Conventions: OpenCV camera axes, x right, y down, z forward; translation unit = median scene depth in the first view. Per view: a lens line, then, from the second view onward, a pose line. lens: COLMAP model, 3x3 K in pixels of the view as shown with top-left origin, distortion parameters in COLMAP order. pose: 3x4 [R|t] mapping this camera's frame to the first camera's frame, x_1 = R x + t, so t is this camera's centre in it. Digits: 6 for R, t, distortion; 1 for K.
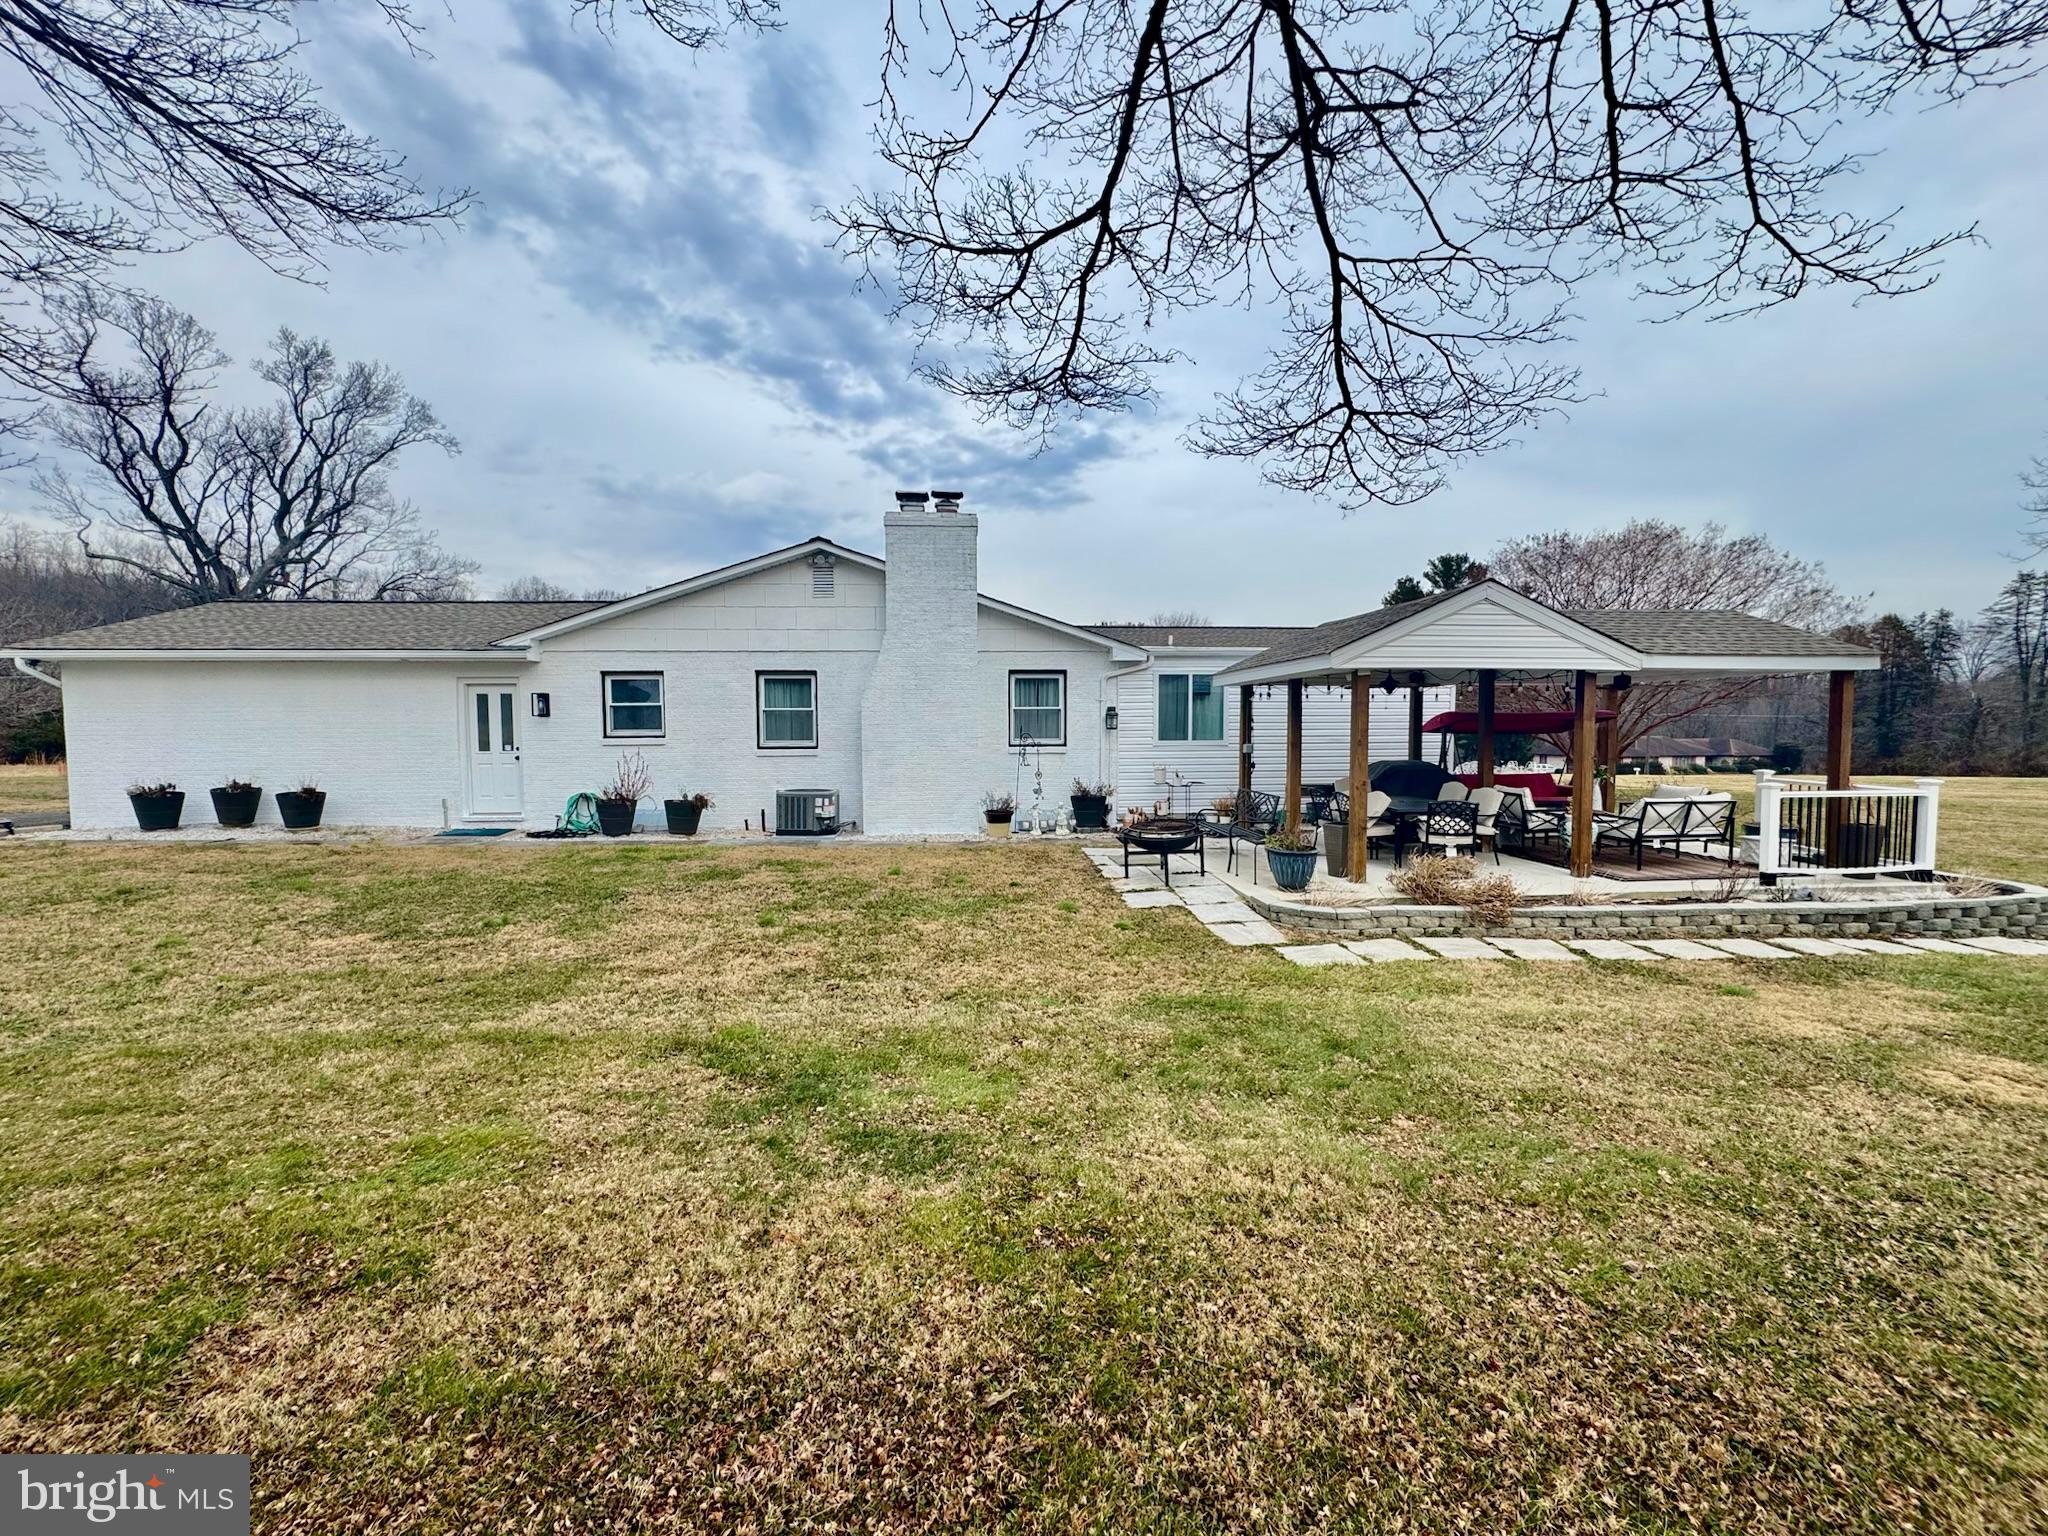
lens RADIAL K [[820.9, 0, 1024.0], [0, 820.9, 768.0], [0, 0, 1]] dist [0.000312, 0.000069]
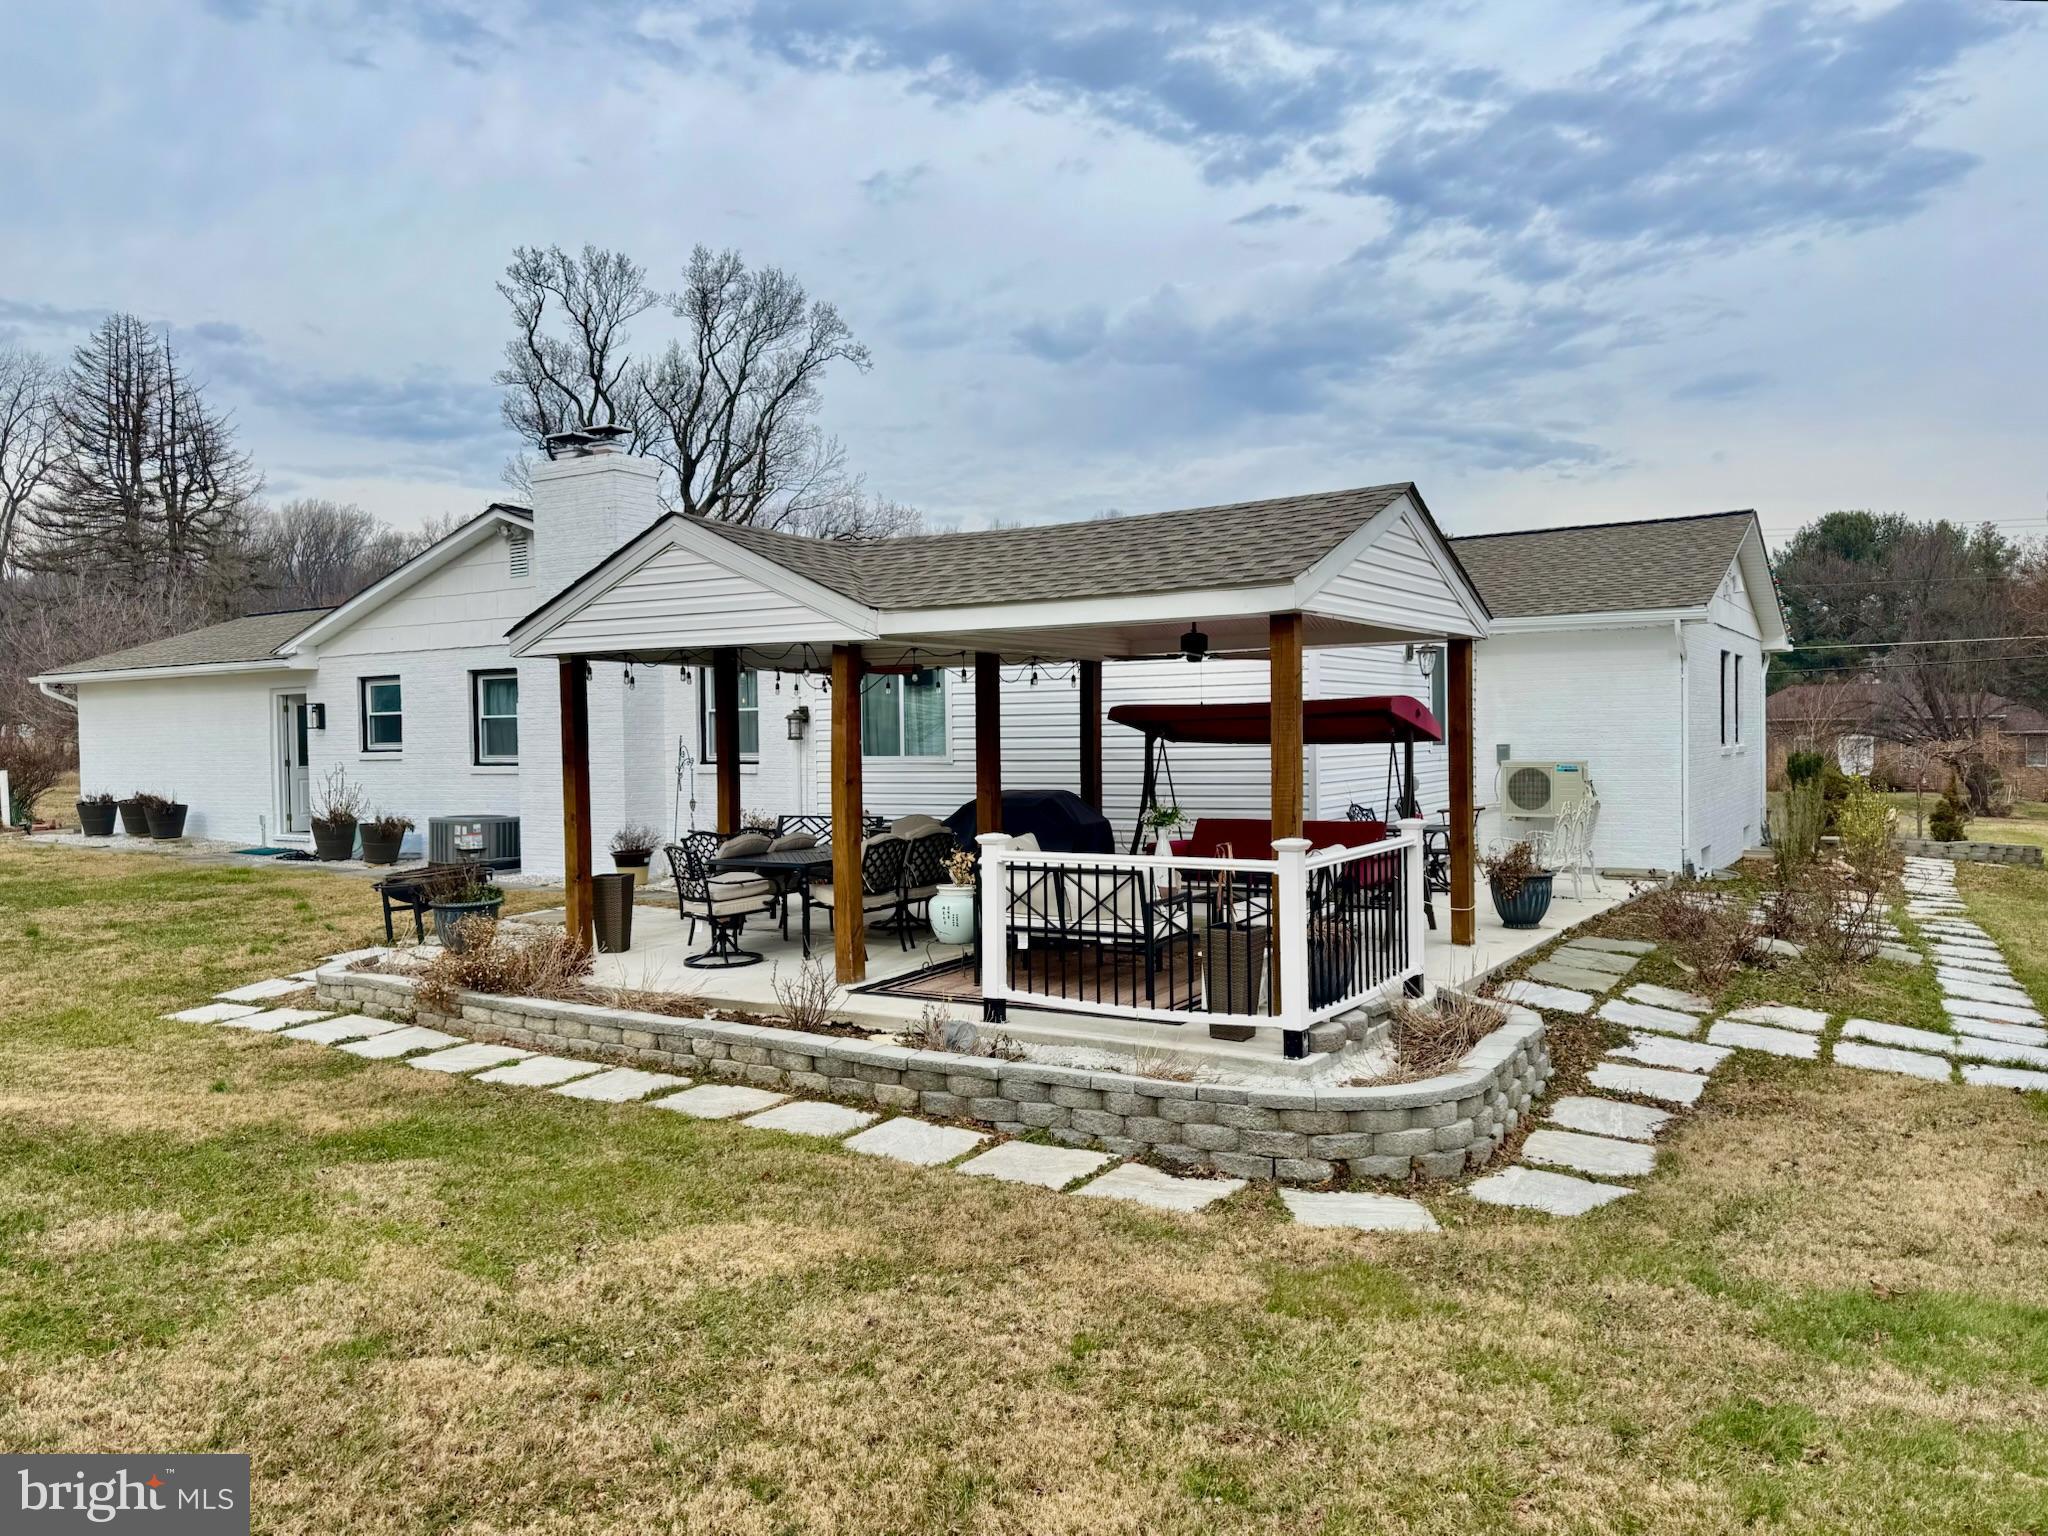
lens RADIAL K [[1446.6, 0, 1024.0], [0, 1446.6, 768.0], [0, 0, 1]] dist [-0.003364, -0.001126]
pose [[0.812655, 0.006641, -0.582707, 0.983370], [-0.019640, 0.999679, -0.015997, -0.008303], [0.582413, 0.024444, 0.812525, 0.142776]]
